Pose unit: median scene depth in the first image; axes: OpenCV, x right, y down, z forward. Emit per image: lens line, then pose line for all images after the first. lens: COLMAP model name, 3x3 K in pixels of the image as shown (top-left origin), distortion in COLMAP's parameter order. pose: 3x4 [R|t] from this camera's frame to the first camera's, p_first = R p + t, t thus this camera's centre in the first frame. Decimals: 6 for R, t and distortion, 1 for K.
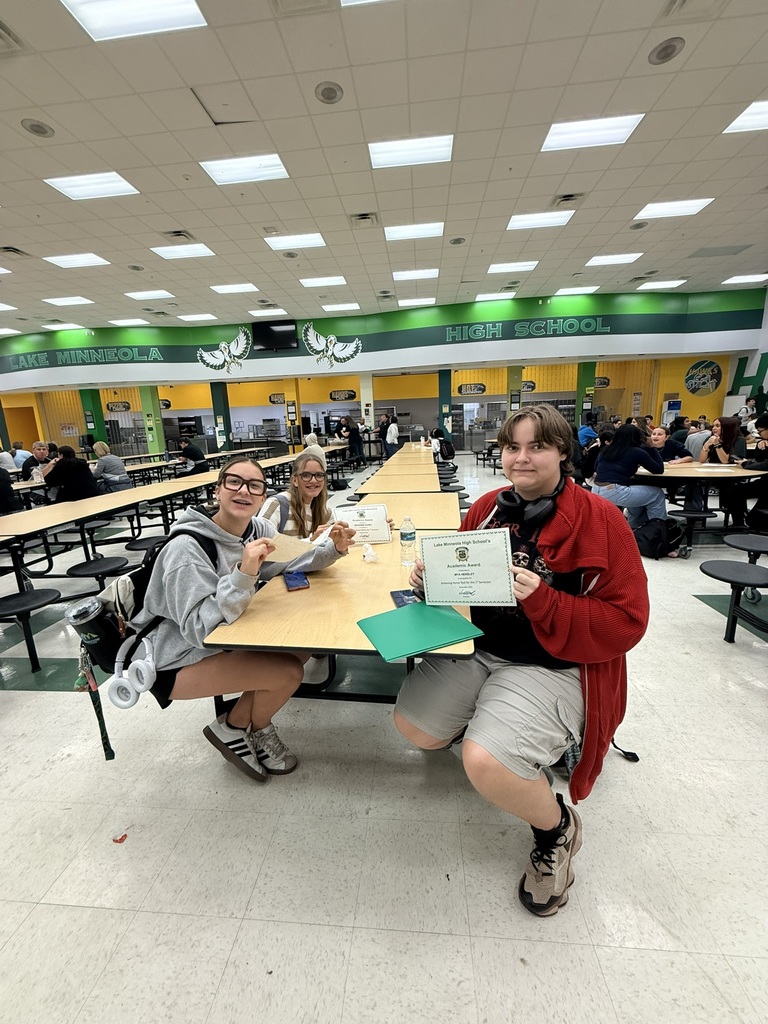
lens RADIAL K [[400.8, 0, 377.8], [0, 400.8, 513.7], [0, 0, 1]] dist [-0.001628, 0.000231]
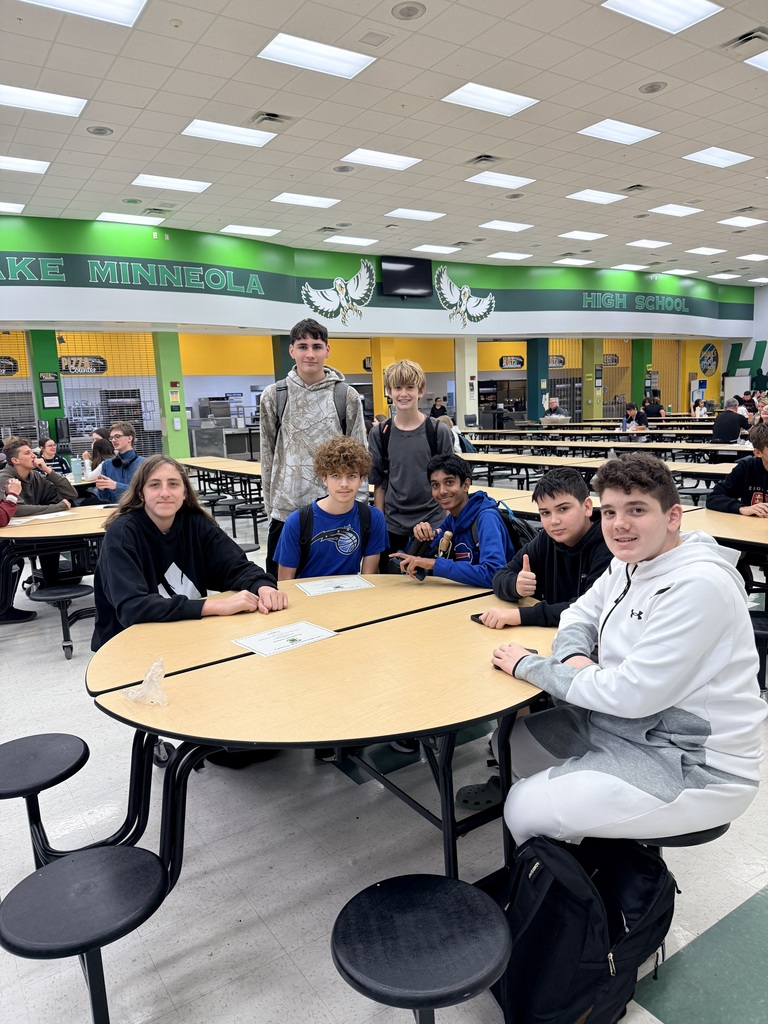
lens RADIAL K [[693.3, 0, 338.9], [0, 693.3, 501.9], [0, 0, 1]] dist [0.033500, -0.004634]
pose [[0.800255, -0.077954, 0.594572, -1.100660], [0.144273, 0.987419, -0.064723, 0.013509], [-0.582046, 0.137575, 0.801433, 0.126036]]
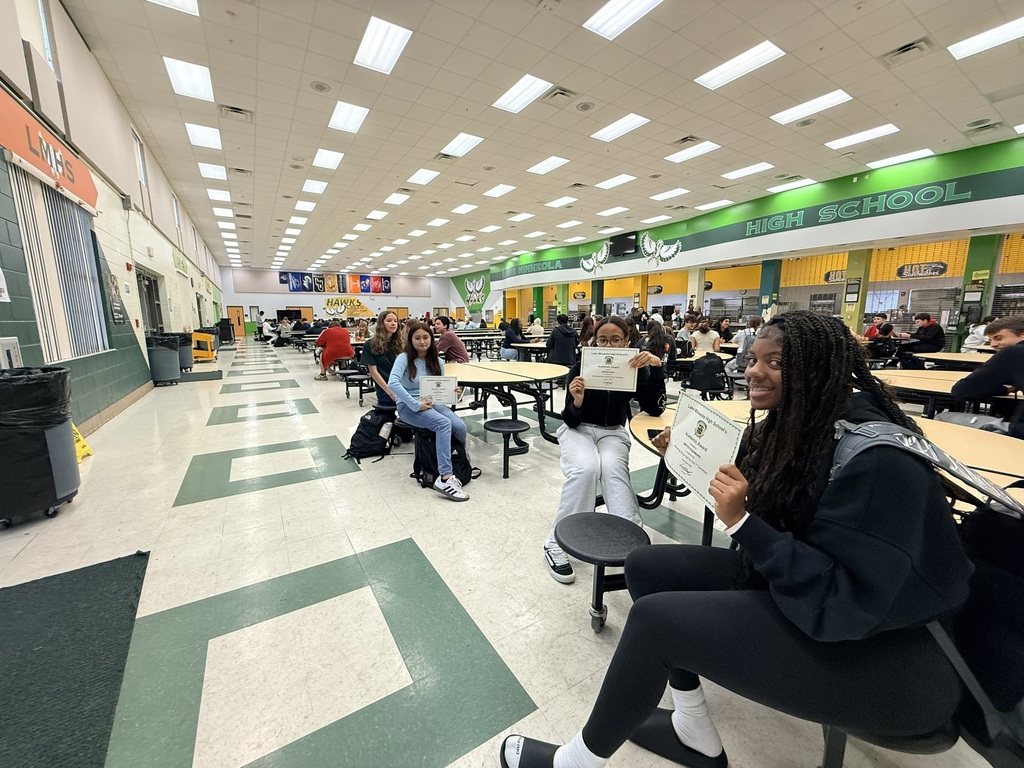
lens RADIAL K [[400.8, 0, 511.4], [0, 400.8, 387.0], [0, 0, 1]] dist [-0.001628, 0.000231]
pose [[0.609440, 0.170686, -0.774241, 0.604170], [-0.185596, 0.980131, 0.069985, -0.010974], [0.770803, 0.101044, 0.629010, -0.060013]]
